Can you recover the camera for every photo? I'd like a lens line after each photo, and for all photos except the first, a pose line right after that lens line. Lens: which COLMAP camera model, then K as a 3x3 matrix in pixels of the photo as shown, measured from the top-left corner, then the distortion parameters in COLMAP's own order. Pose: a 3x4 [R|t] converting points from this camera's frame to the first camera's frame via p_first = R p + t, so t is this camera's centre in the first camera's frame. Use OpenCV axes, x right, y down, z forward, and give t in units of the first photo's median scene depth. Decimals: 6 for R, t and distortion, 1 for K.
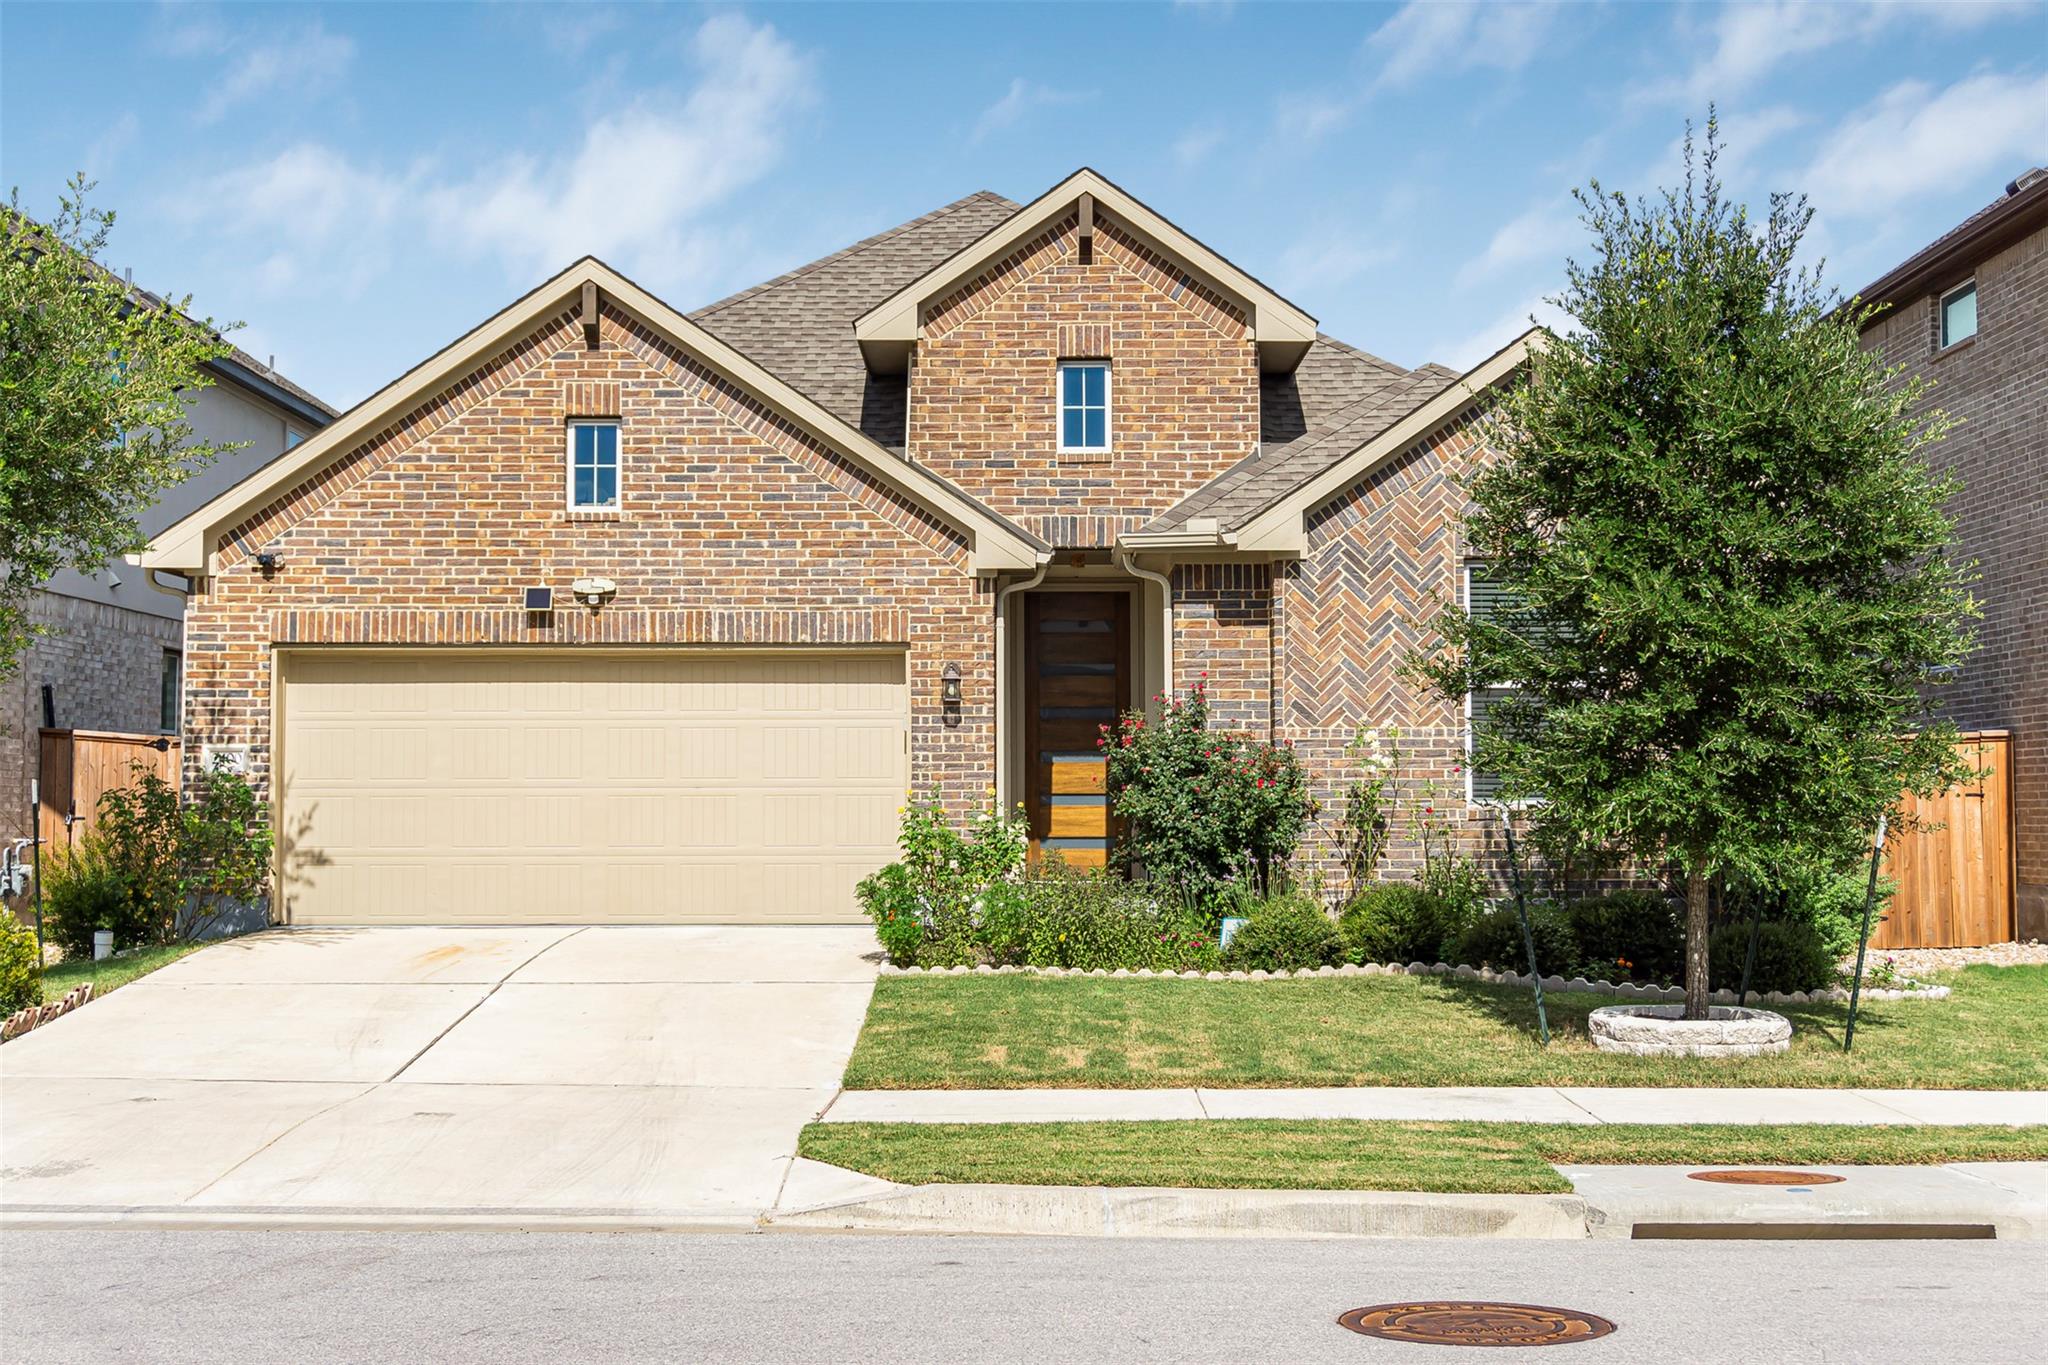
lens RADIAL K [[2504.2, 0, 1020.5], [0, 2504.2, 583.2], [0, 0, 1]] dist [0.002859, 0.000000]
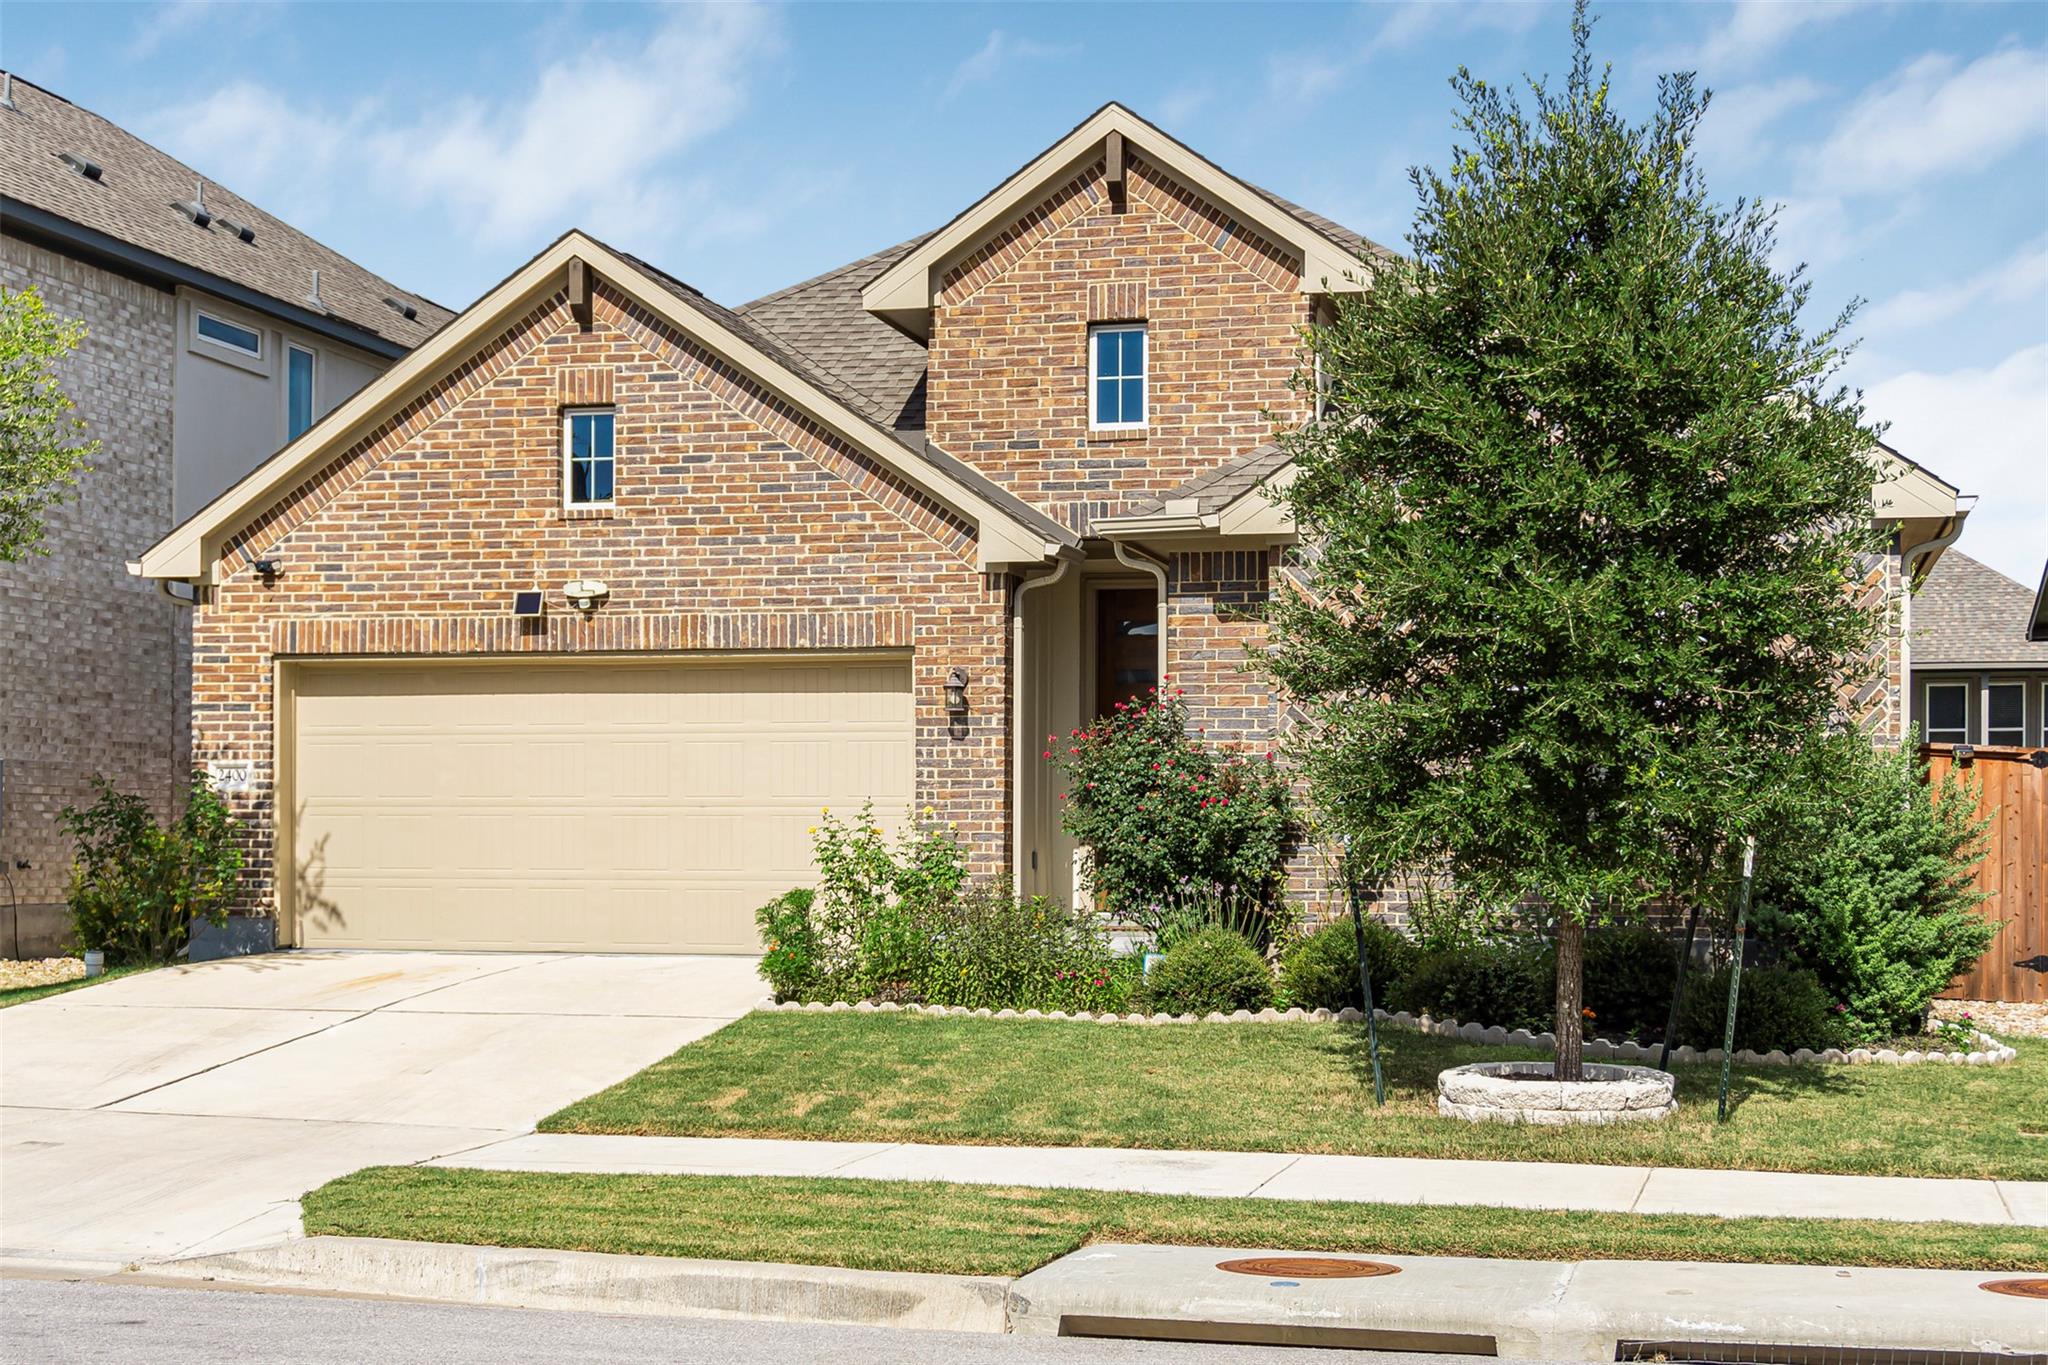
lens RADIAL K [[2681.4, 0, 1023.8], [0, 2681.4, 760.8], [0, 0, 1]] dist [-0.009153, 0.000000]
pose [[0.974134, -0.001326, -0.225968, 0.210494], [0.014733, 0.998228, 0.057652, 0.009697], [0.225491, -0.059490, 0.972427, 0.068729]]
